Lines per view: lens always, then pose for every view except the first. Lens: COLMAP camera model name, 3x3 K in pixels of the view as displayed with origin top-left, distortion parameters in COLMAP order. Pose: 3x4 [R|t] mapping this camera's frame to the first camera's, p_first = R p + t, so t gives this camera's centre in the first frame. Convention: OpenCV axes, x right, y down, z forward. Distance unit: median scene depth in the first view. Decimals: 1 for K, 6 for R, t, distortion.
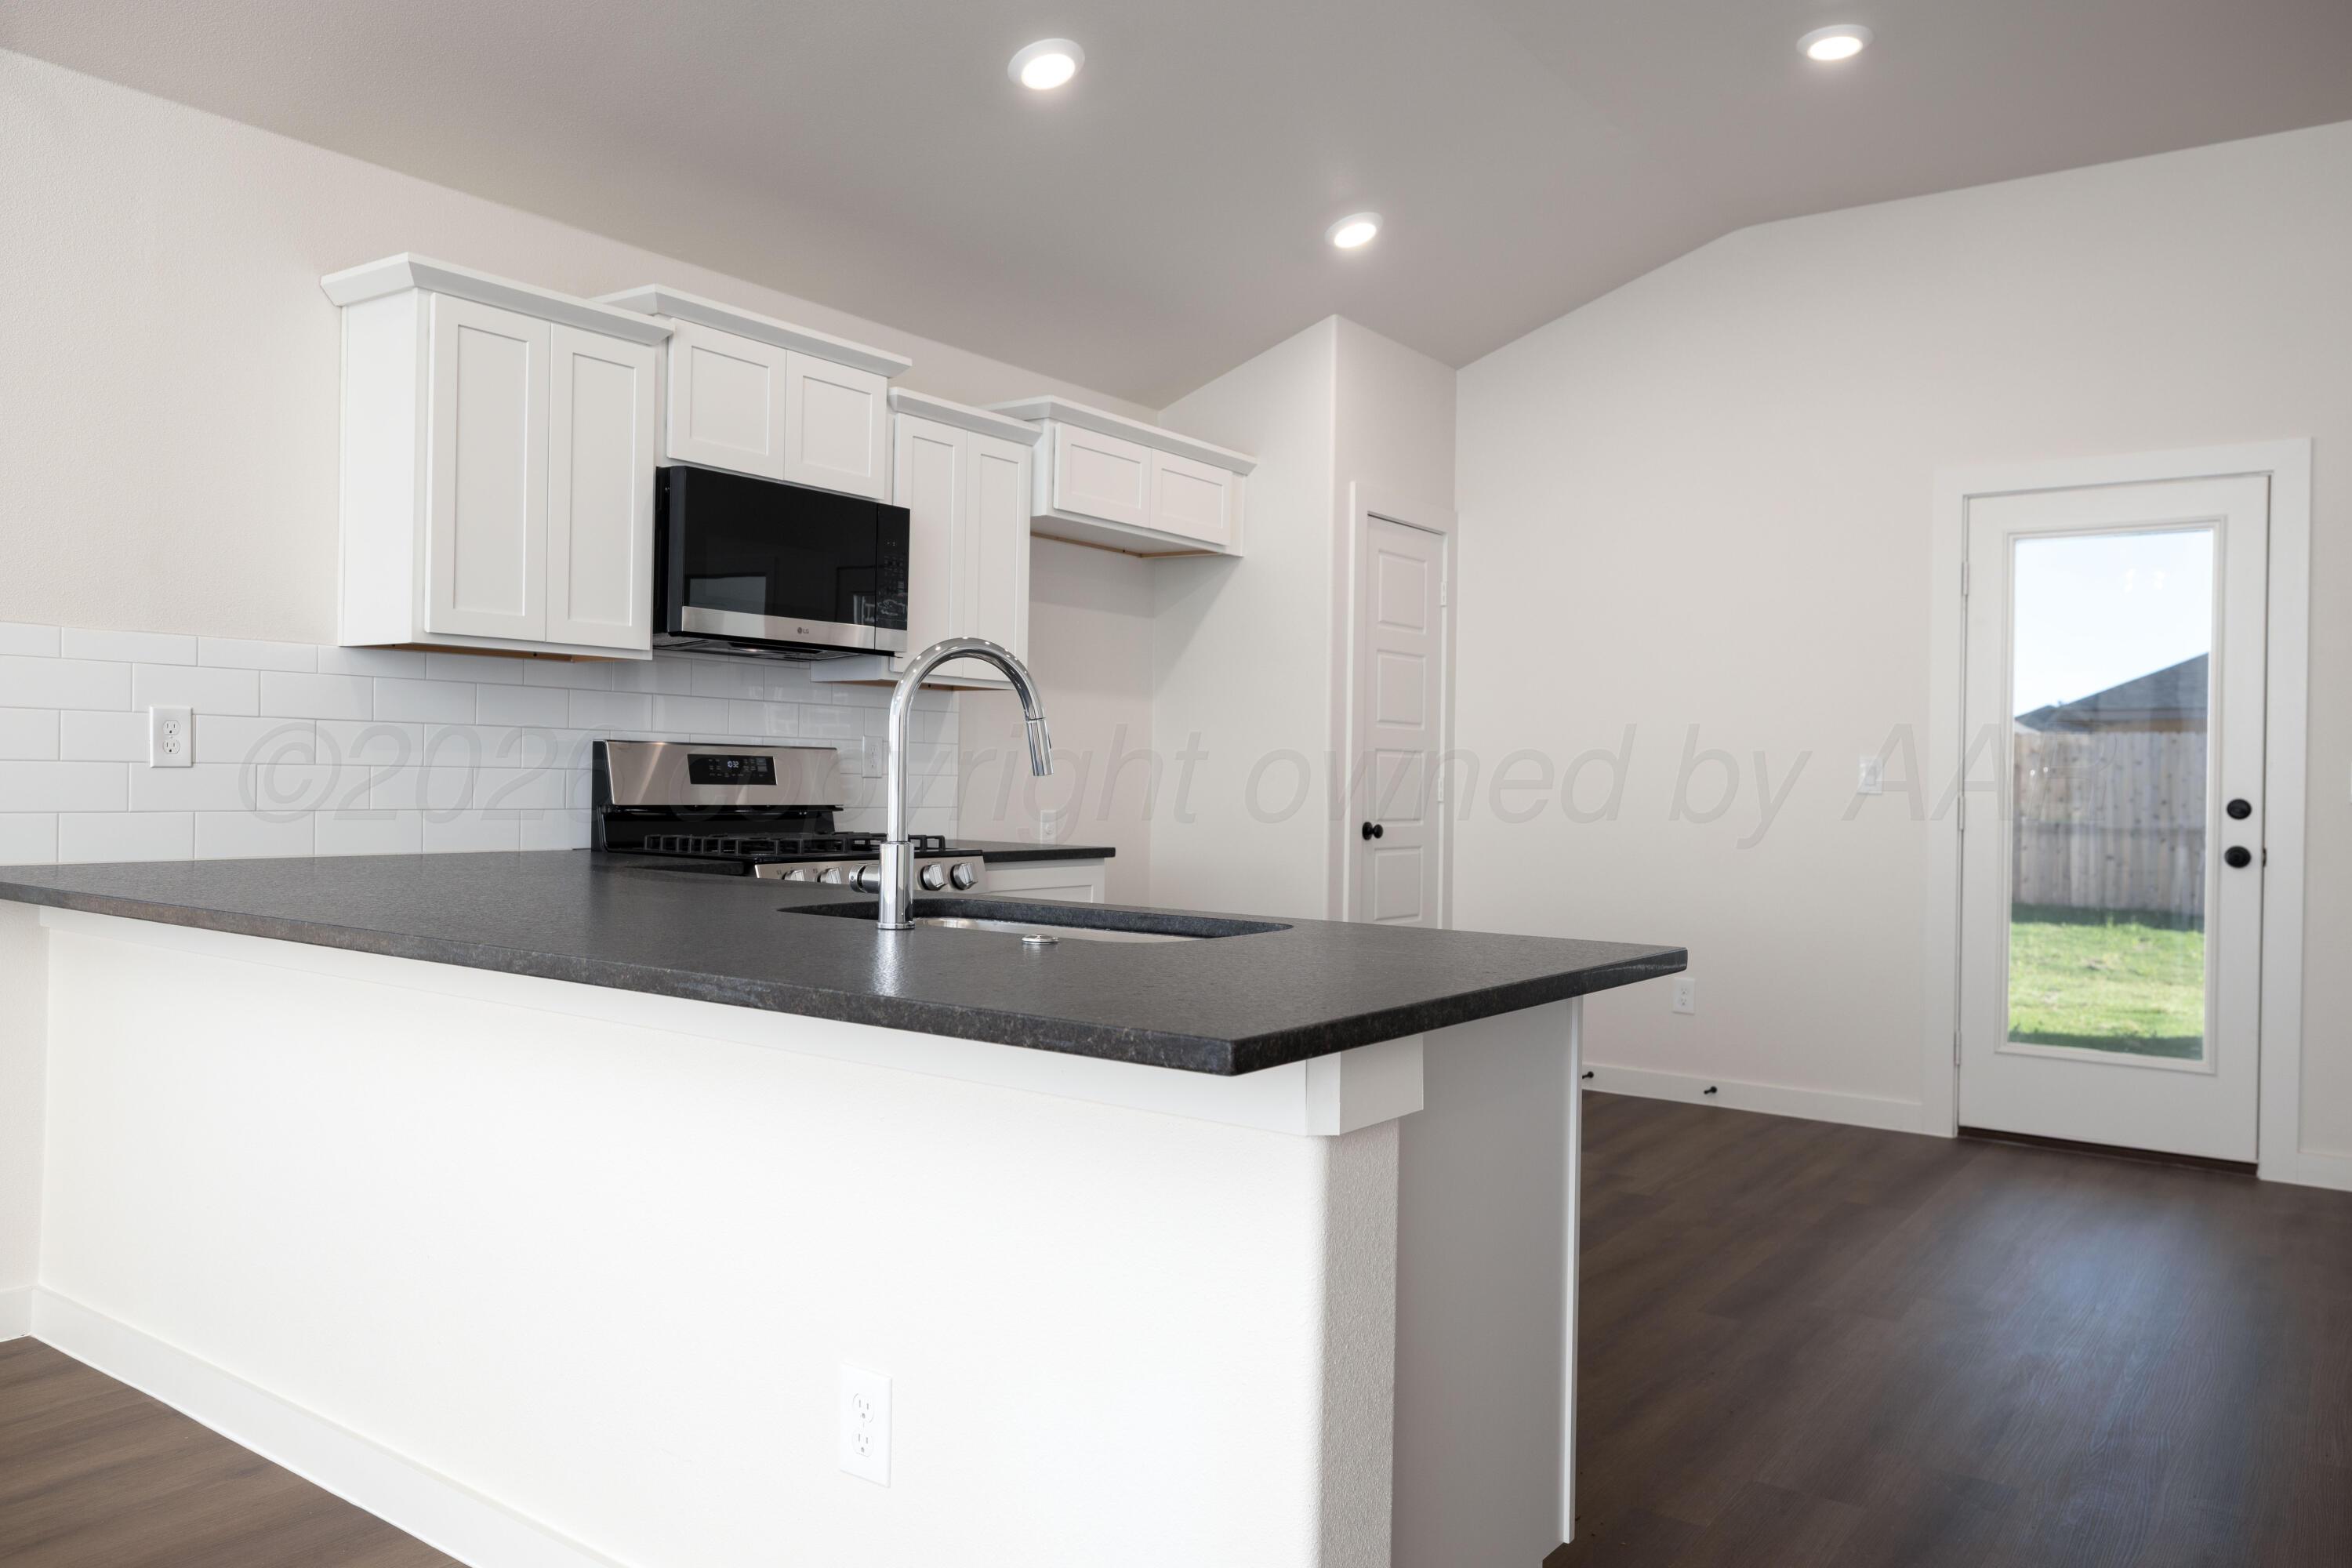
lens RADIAL K [[1645.7, 0, 1176.0], [0, 1645.7, 784.0], [0, 0, 1]] dist [-0.005780, -0.000883]
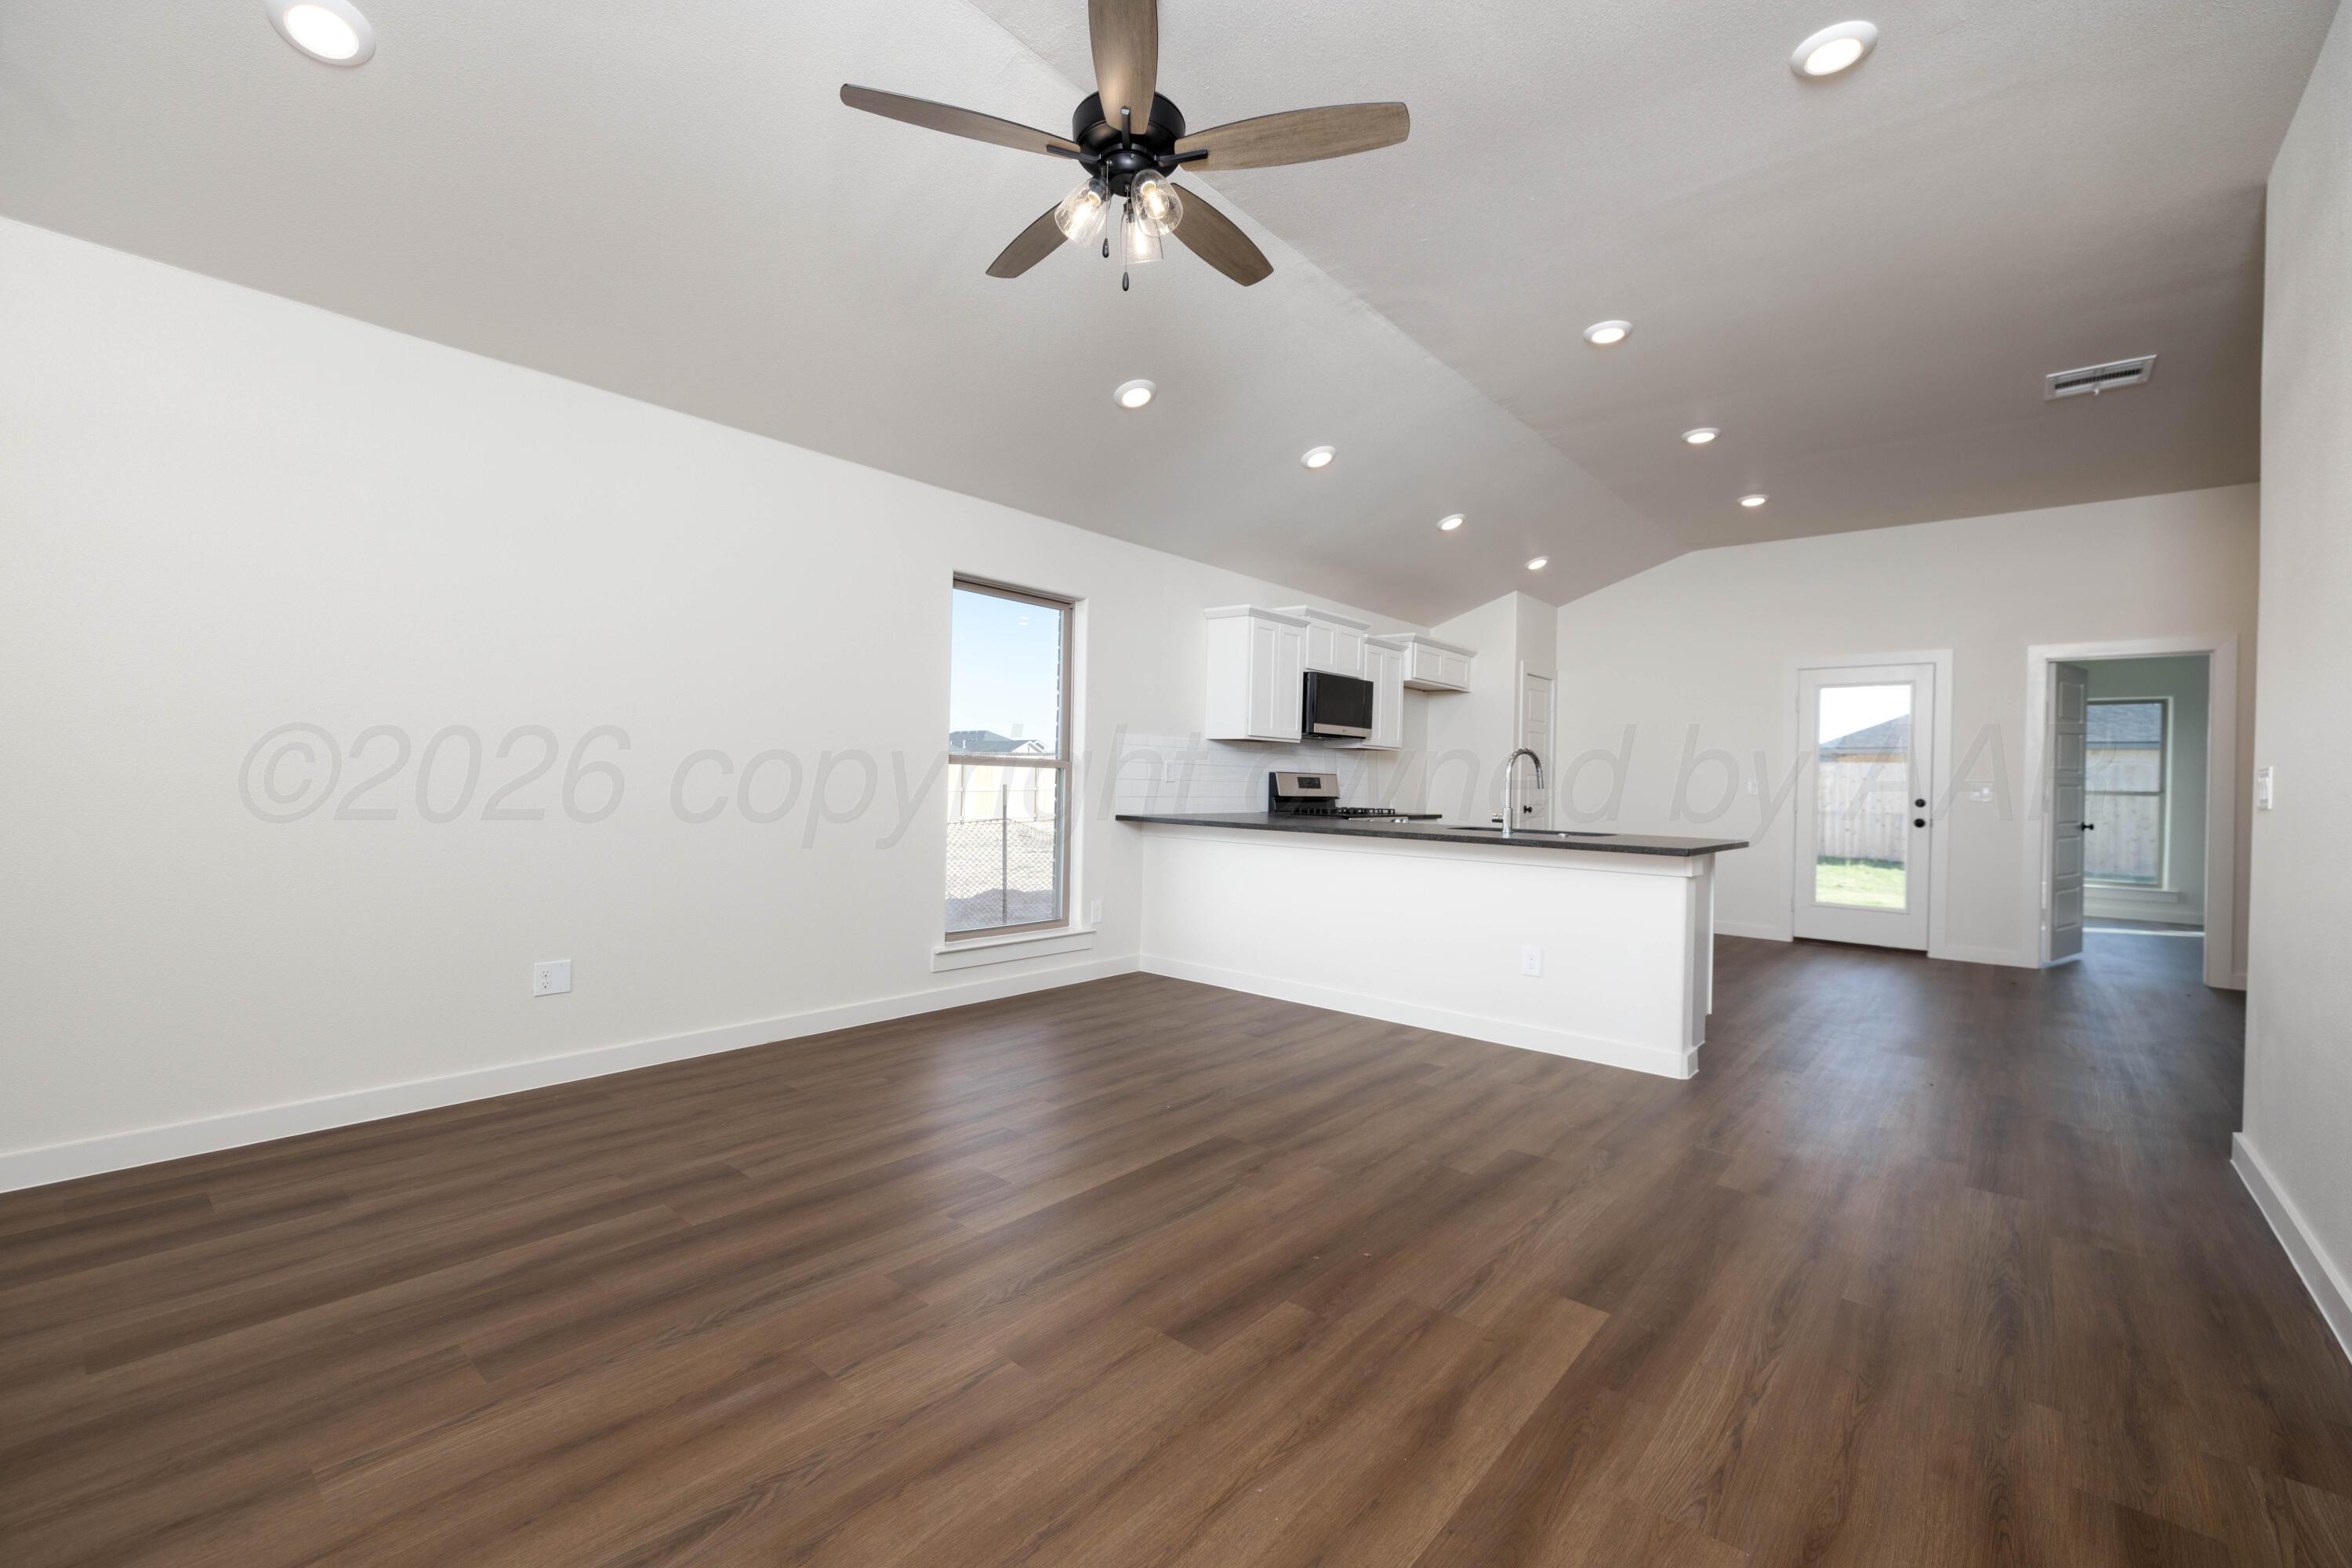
lens RADIAL K [[974.0, 0, 1176.0], [0, 974.0, 784.0], [0, 0, 1]] dist [0.000964, -0.000193]
pose [[0.996802, 0.006663, -0.079638, -0.332595], [-0.006670, 0.999978, 0.000177, -0.005394], [0.079638, 0.000354, 0.996824, -0.520844]]
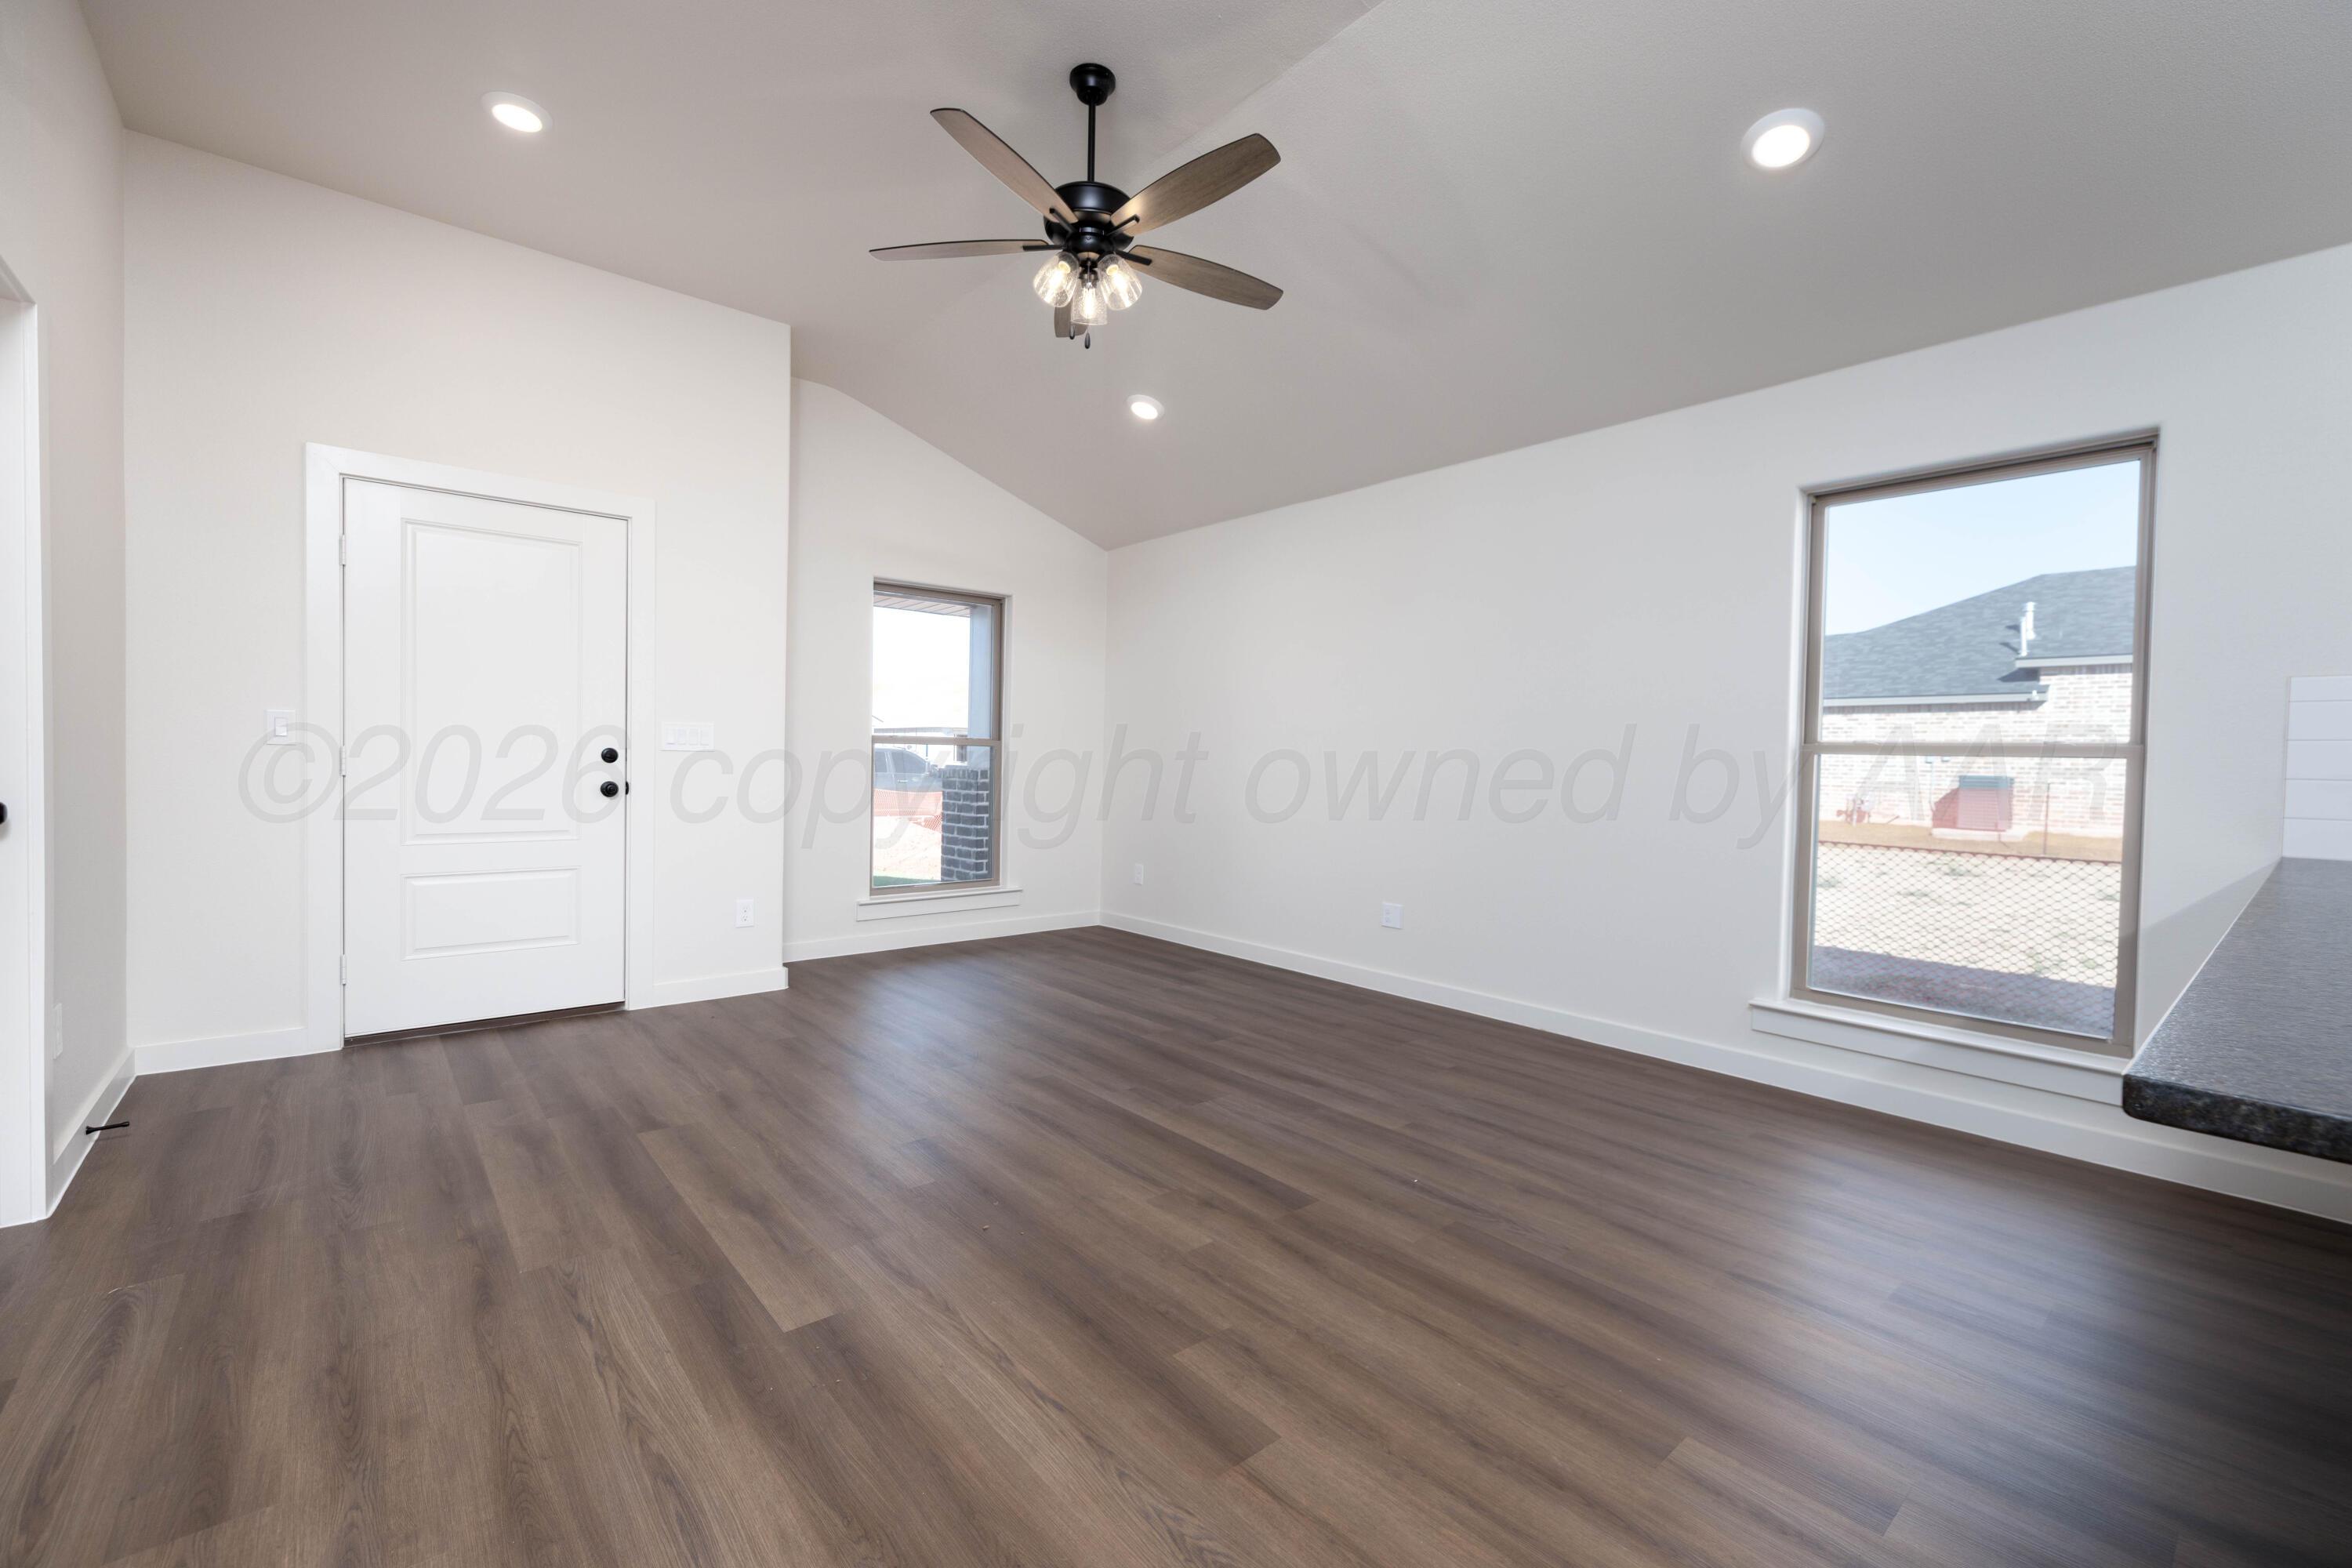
lens RADIAL K [[999.7, 0, 1176.0], [0, 999.7, 784.0], [0, 0, 1]] dist [0.000767, 0.000106]
pose [[-0.238748, 0.002529, -0.971078, 1.228137], [-0.025102, 0.999646, 0.008775, 0.022337], [0.970757, 0.026471, -0.238600, 1.590756]]
